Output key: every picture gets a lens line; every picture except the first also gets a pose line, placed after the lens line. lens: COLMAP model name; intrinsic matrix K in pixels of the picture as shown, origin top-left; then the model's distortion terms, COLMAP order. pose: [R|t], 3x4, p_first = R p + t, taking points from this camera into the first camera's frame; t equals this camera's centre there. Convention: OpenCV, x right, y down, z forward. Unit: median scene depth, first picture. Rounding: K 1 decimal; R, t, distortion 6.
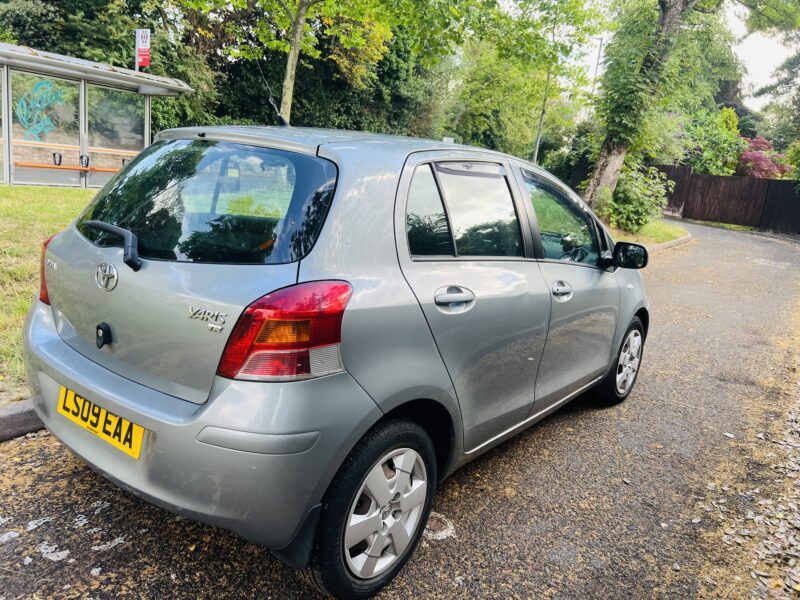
lens RADIAL K [[588.9, 0, 412.7], [0, 588.9, 299.3], [0, 0, 1]] dist [0.049924, -0.049561]
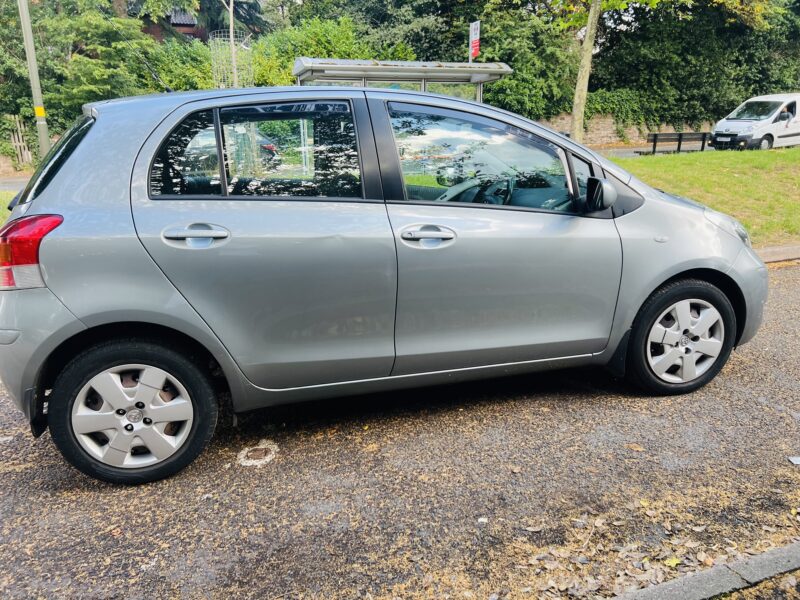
lens RADIAL K [[588.9, 0, 412.7], [0, 588.9, 299.3], [0, 0, 1]] dist [0.049924, -0.049561]
pose [[0.797975, 0.052257, -0.600421, 0.138999], [-0.029850, 0.998438, 0.047227, 0.007000], [0.601951, -0.019764, 0.798289, 0.050761]]
